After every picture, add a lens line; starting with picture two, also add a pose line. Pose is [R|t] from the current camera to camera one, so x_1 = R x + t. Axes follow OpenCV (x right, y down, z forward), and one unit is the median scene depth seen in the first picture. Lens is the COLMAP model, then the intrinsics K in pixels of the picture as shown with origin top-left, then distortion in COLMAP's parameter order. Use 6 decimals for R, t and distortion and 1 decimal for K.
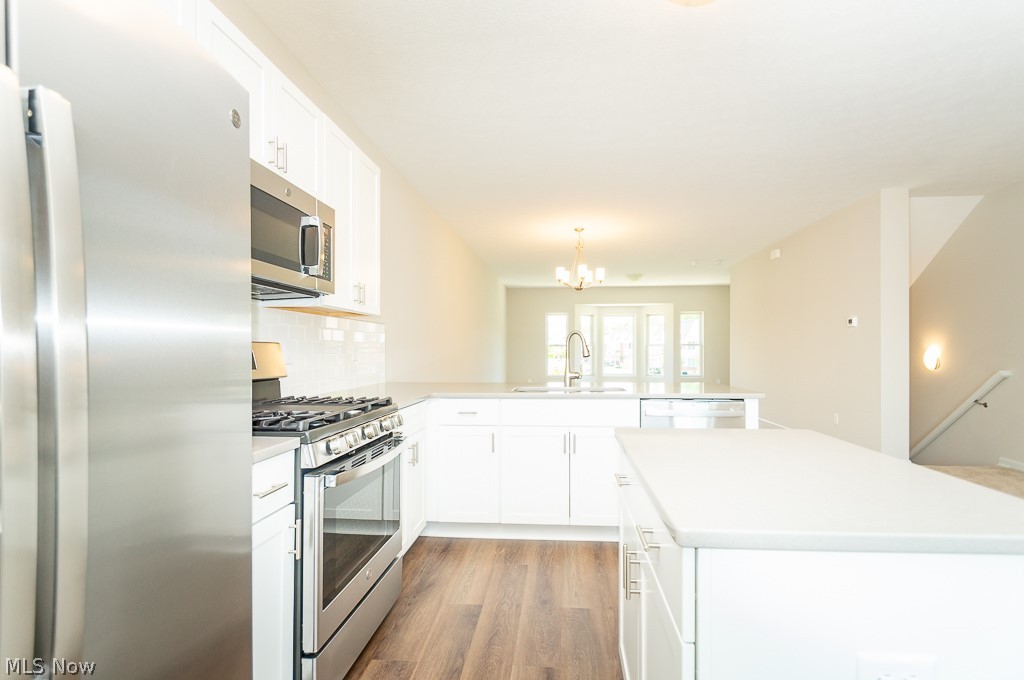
lens RADIAL K [[482.8, 0, 513.3], [0, 482.8, 347.5], [0, 0, 1]] dist [-0.000917, -0.005312]
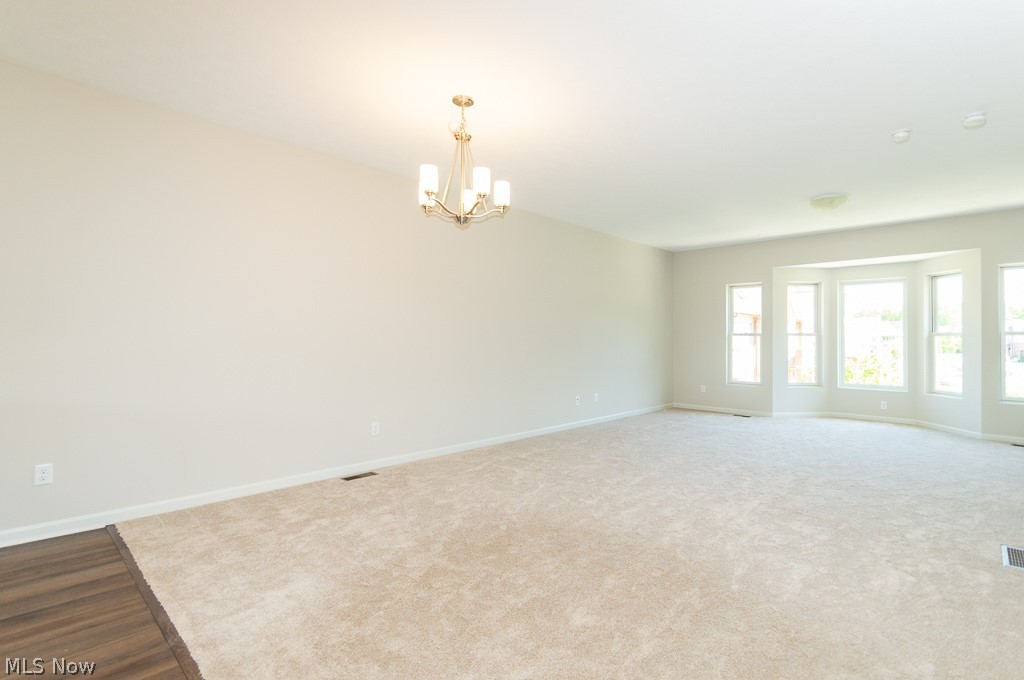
lens RADIAL K [[482.8, 0, 564.8], [0, 482.8, 327.7], [0, 0, 1]] dist [-0.000917, -0.005312]
pose [[0.801764, -0.007039, -0.597600, 0.324420], [-0.005907, 0.999788, -0.019702, 0.000482], [0.597612, 0.019326, 0.801552, 0.401954]]
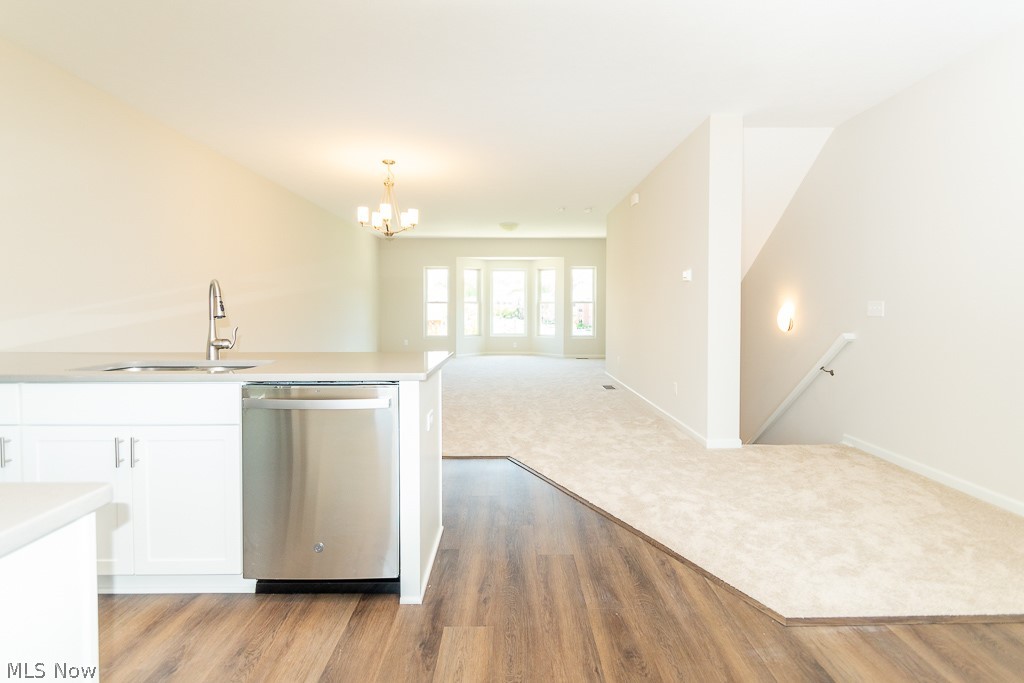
lens RADIAL K [[482.8, 0, 509.8], [0, 482.8, 315.2], [0, 0, 1]] dist [-0.000917, -0.005312]
pose [[0.996936, 0.001896, 0.078194, 0.180777], [-0.003556, 0.999771, 0.021093, -0.000098], [-0.078136, -0.021307, 0.996715, 0.097819]]
